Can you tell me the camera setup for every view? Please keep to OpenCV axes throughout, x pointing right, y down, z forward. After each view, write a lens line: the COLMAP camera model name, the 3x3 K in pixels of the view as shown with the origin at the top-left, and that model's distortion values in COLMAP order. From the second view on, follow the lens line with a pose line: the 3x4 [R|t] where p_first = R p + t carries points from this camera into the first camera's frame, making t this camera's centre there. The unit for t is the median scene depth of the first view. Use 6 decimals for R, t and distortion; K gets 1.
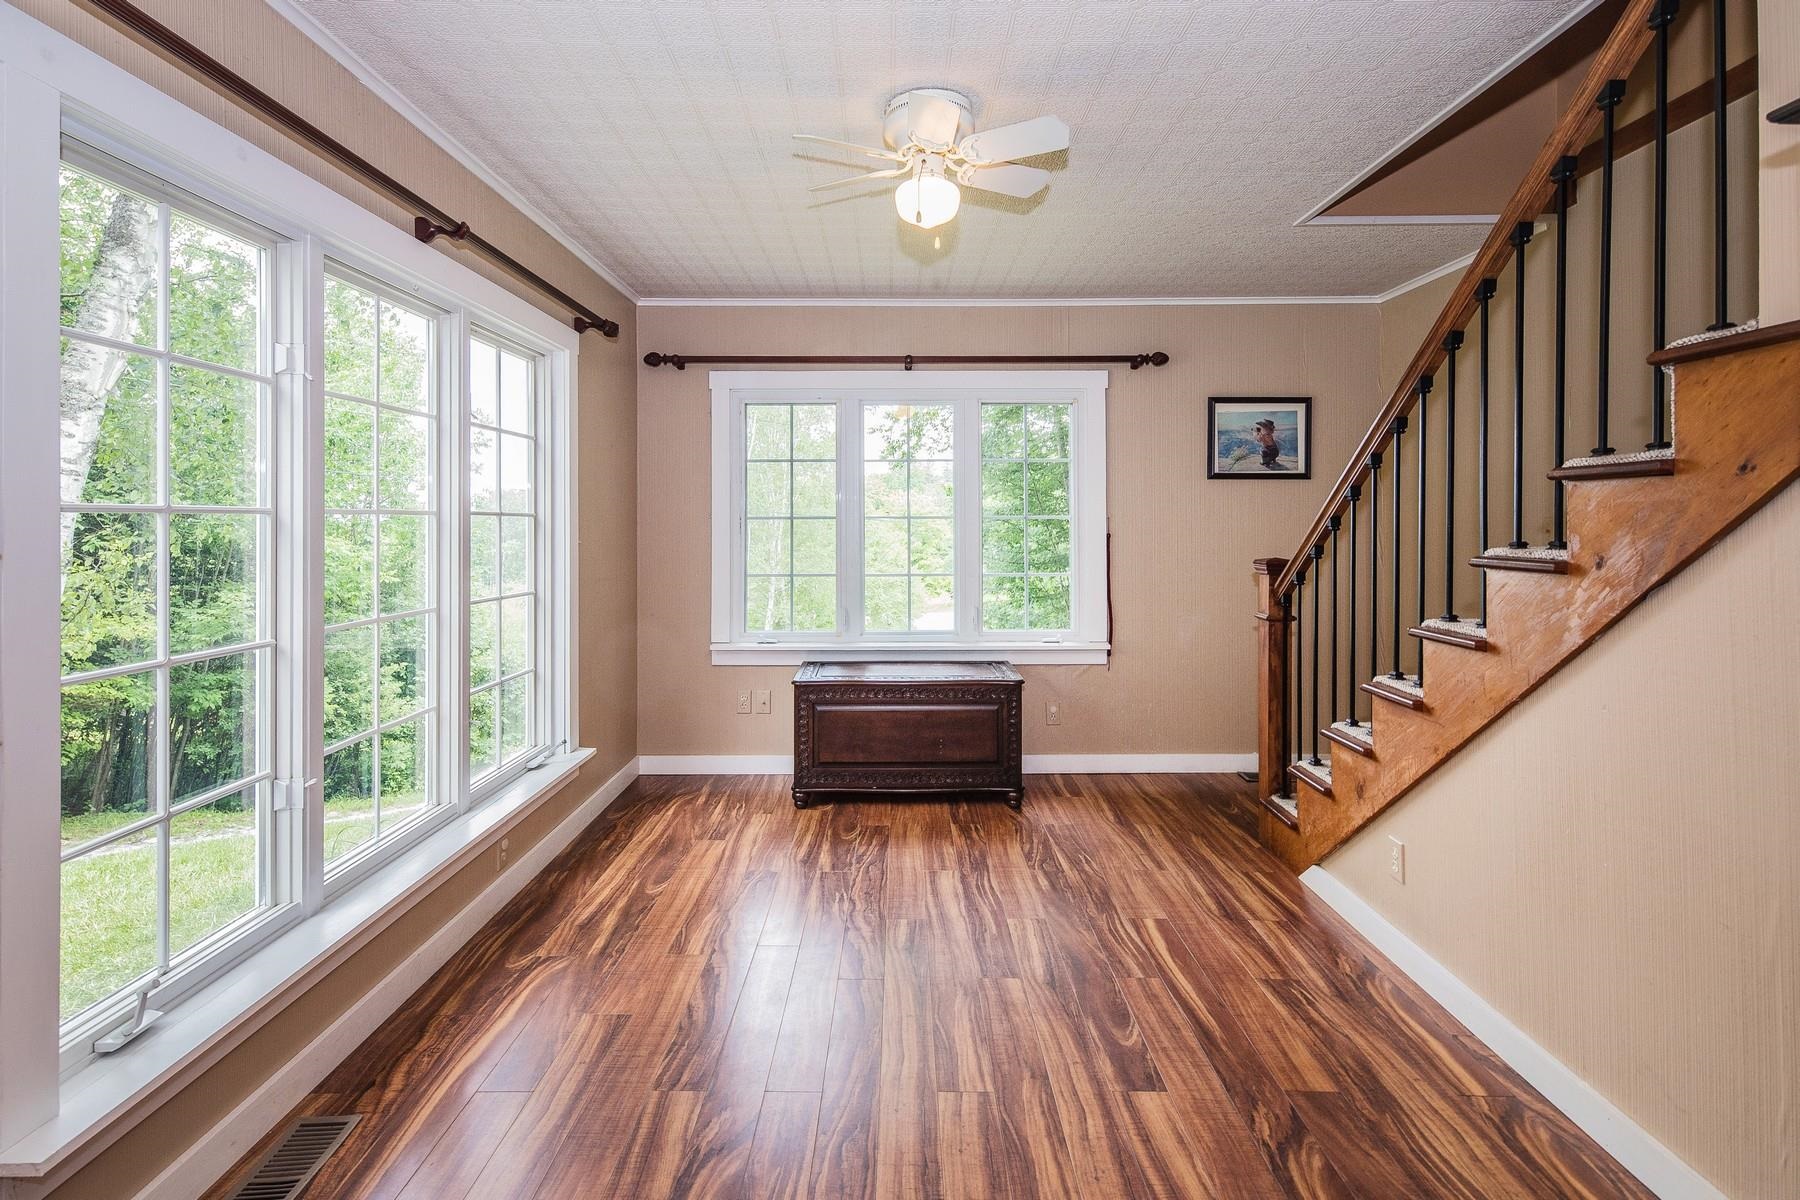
lens RADIAL K [[881.5, 0, 910.6], [0, 881.5, 524.1], [0, 0, 1]] dist [0.008742, -0.000146]
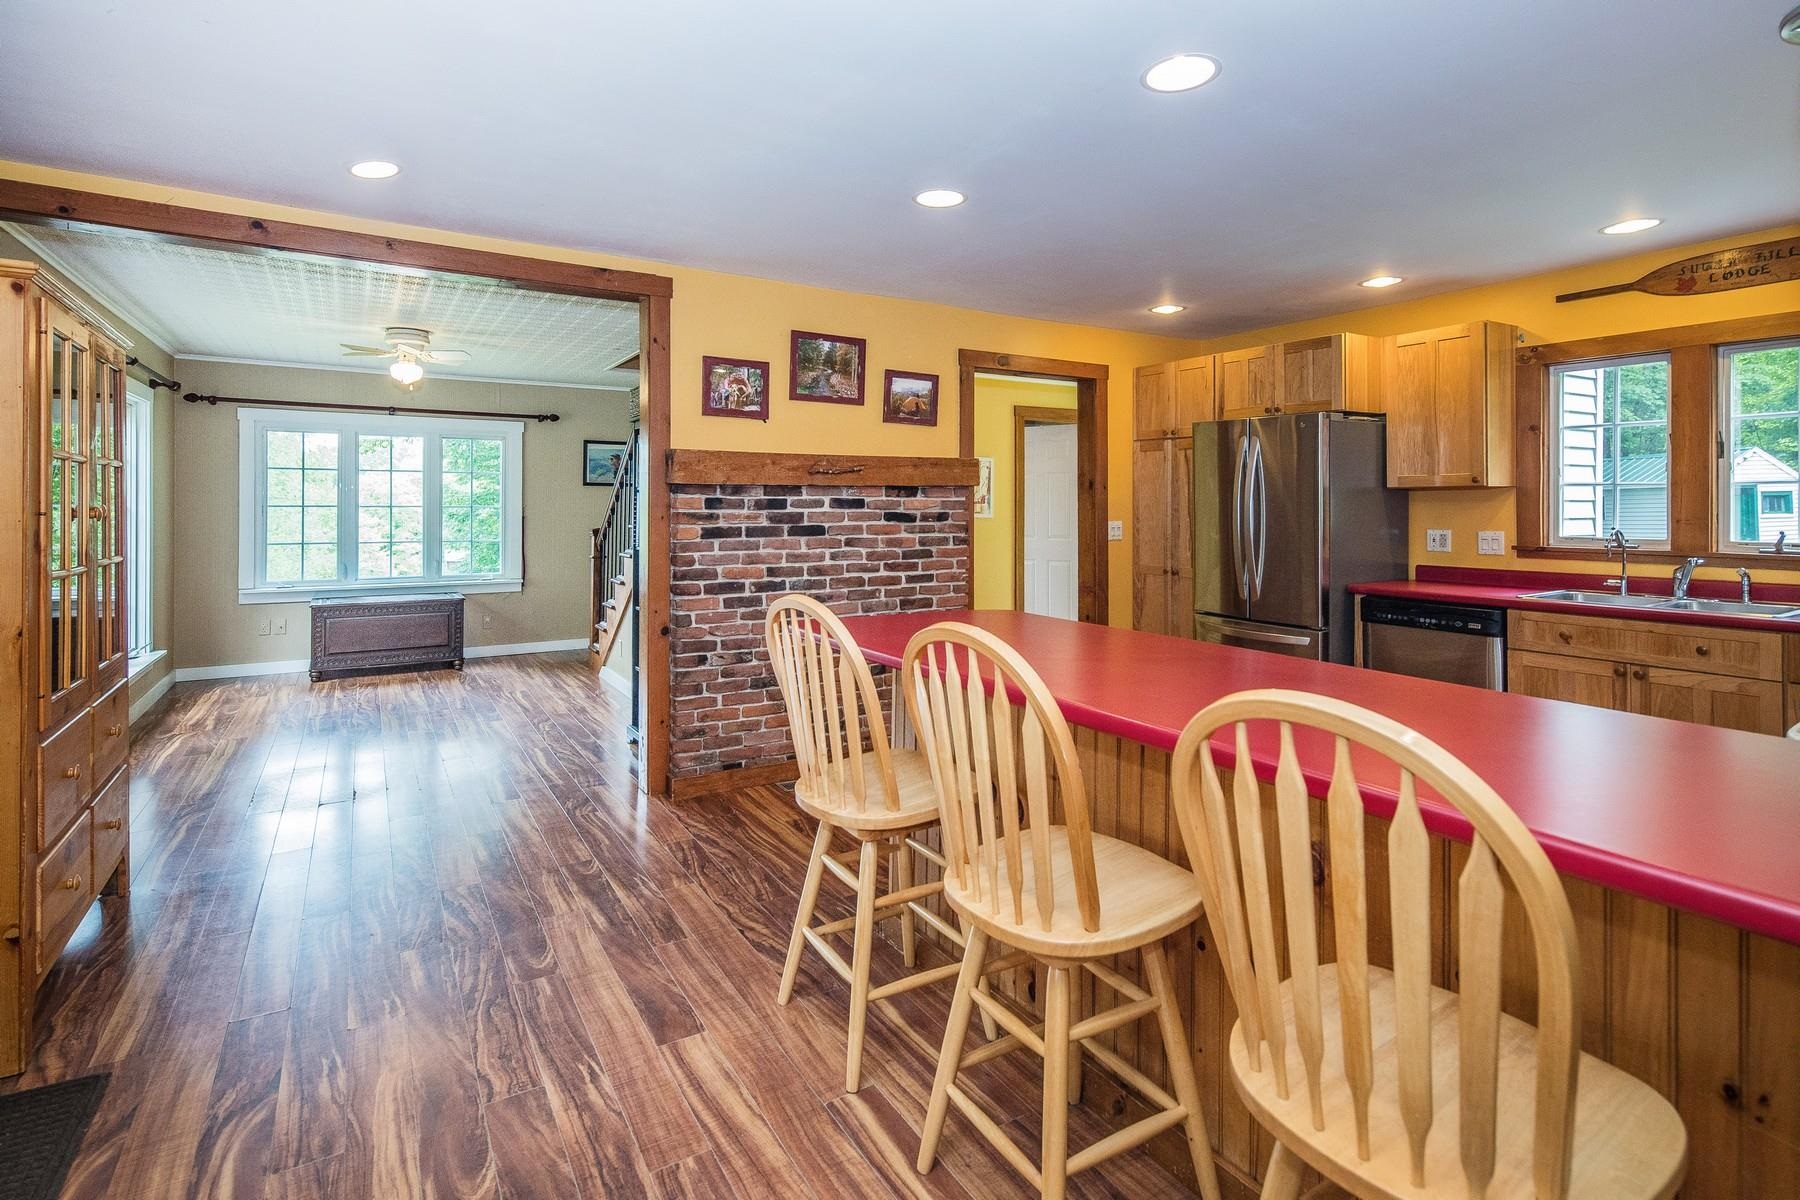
lens RADIAL K [[881.5, 0, 889.8], [0, 881.5, 501.8], [0, 0, 1]] dist [0.008742, -0.000146]
pose [[0.864890, 0.008167, 0.501895, -0.033331], [-0.006007, 0.999964, -0.005921, -0.015293], [-0.501926, 0.002106, 0.864908, -1.178661]]
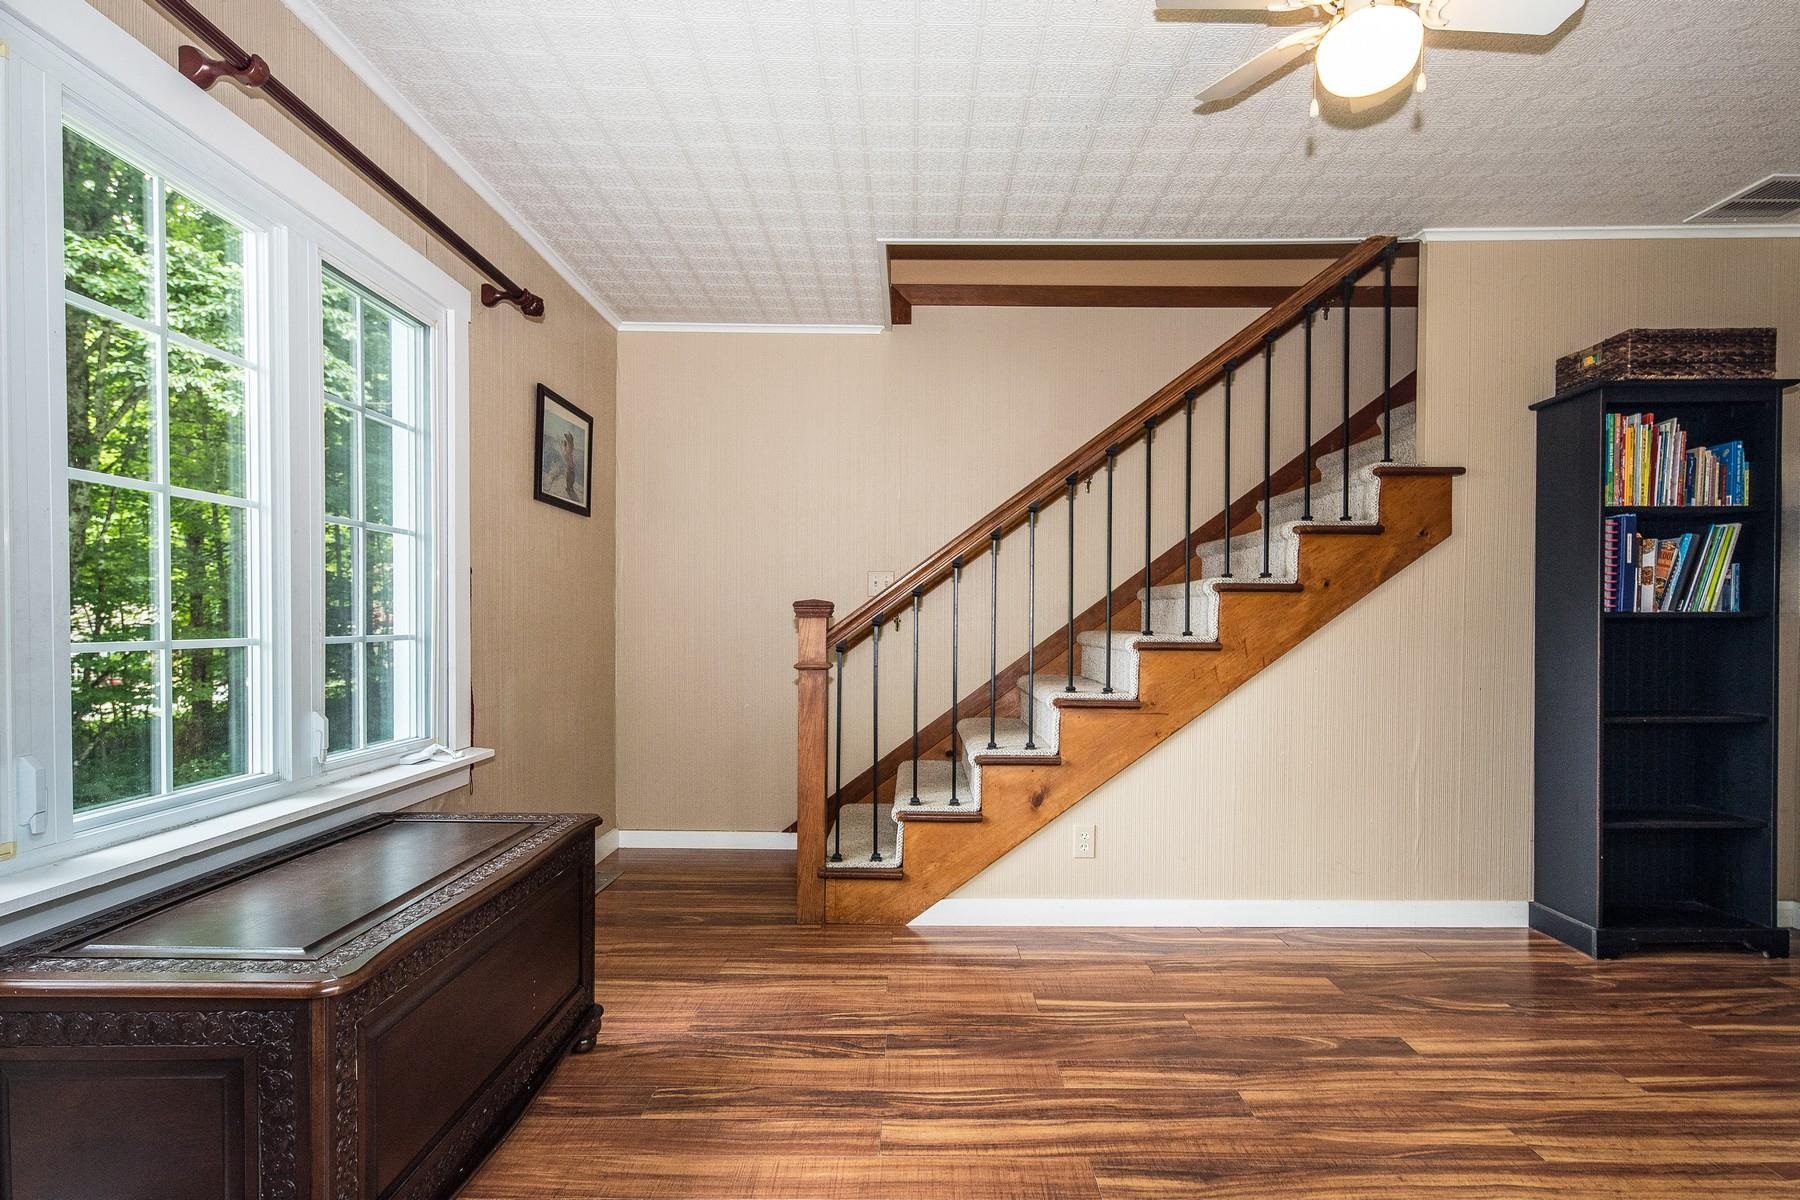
lens RADIAL K [[881.5, 0, 899.4], [0, 881.5, 614.6], [0, 0, 1]] dist [0.008742, -0.000146]
pose [[0.029909, 0.007995, 0.999521, -0.491305], [-0.005227, 0.999956, -0.007842, 0.063439], [-0.999539, -0.004990, 0.029950, 0.911827]]
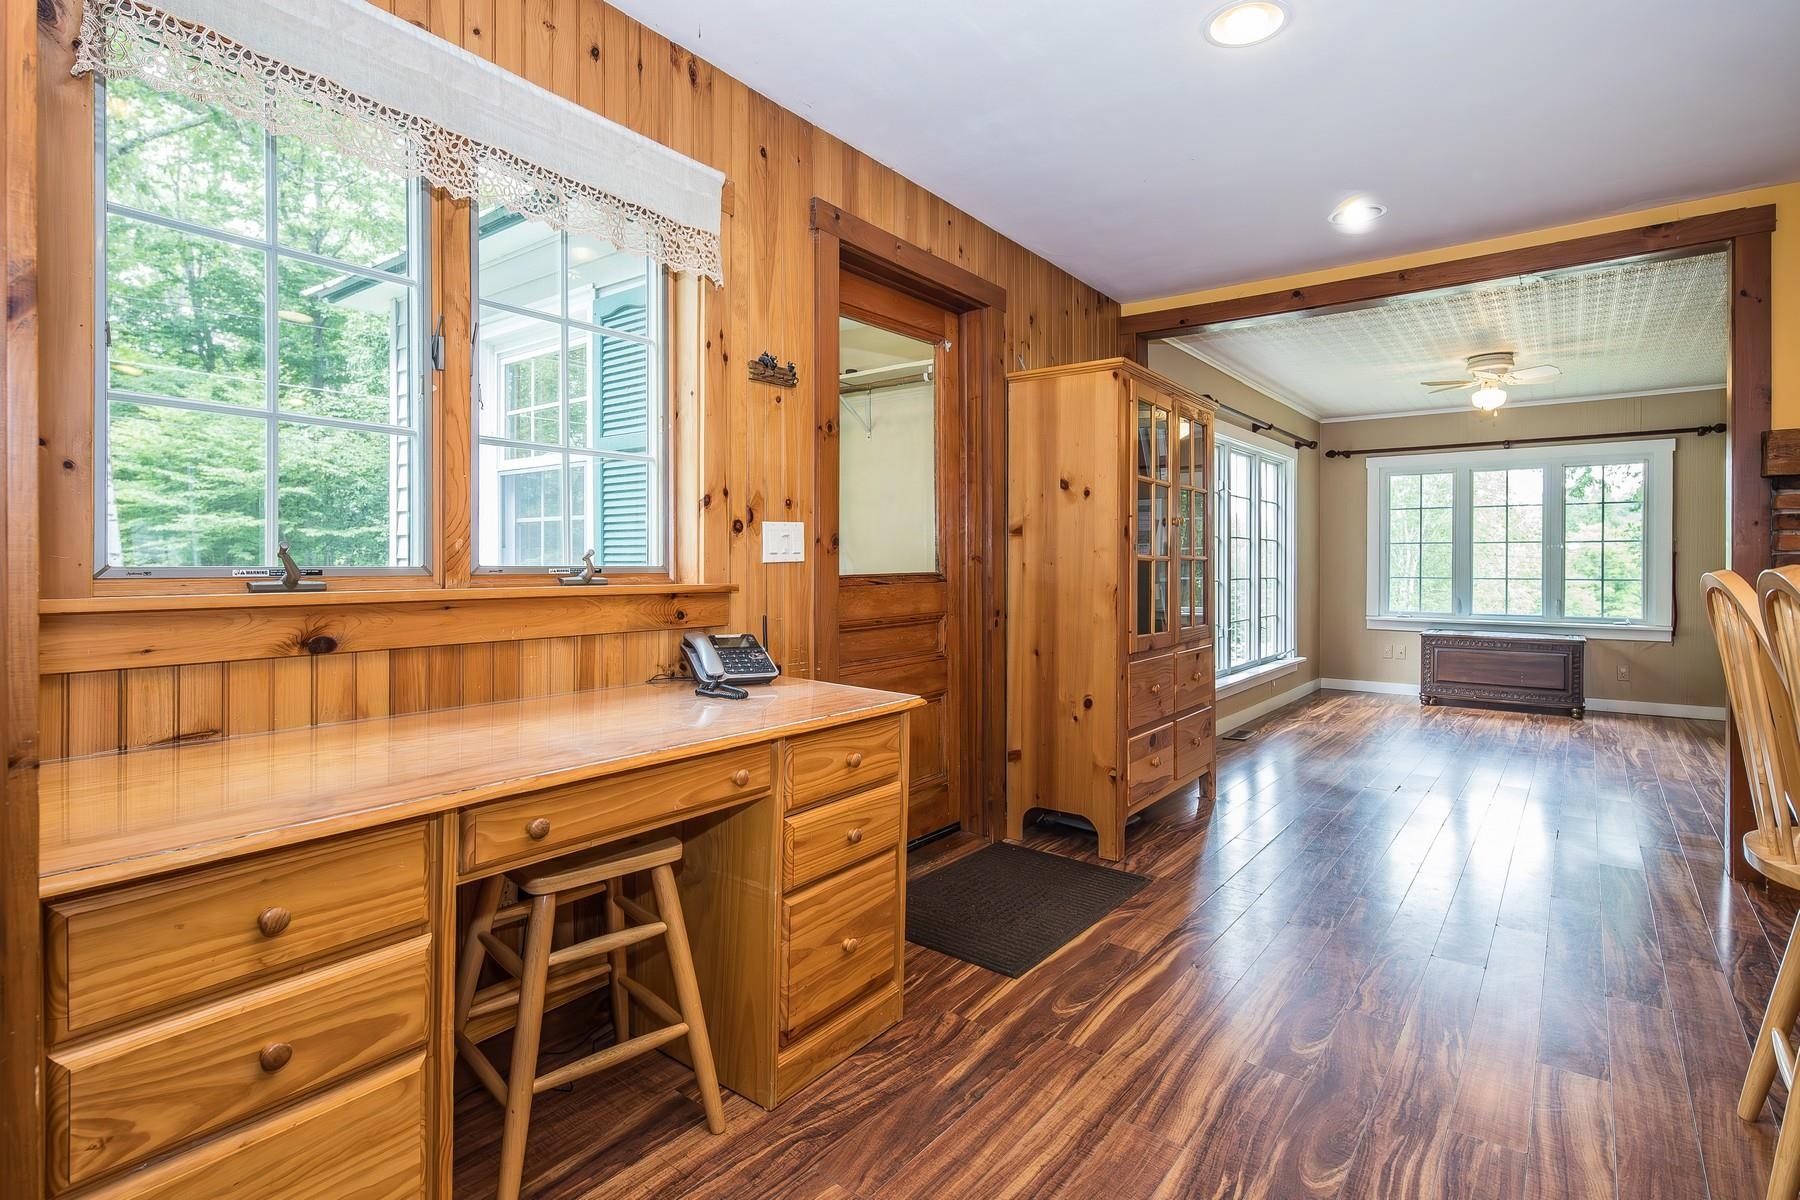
lens RADIAL K [[881.5, 0, 894.9], [0, 881.5, 566.7], [0, 0, 1]] dist [0.008742, -0.000146]
pose [[0.778900, 0.007627, -0.627102, 0.190975], [-0.006031, 0.999971, 0.004671, 0.050095], [0.627119, 0.000144, 0.778923, -1.270725]]
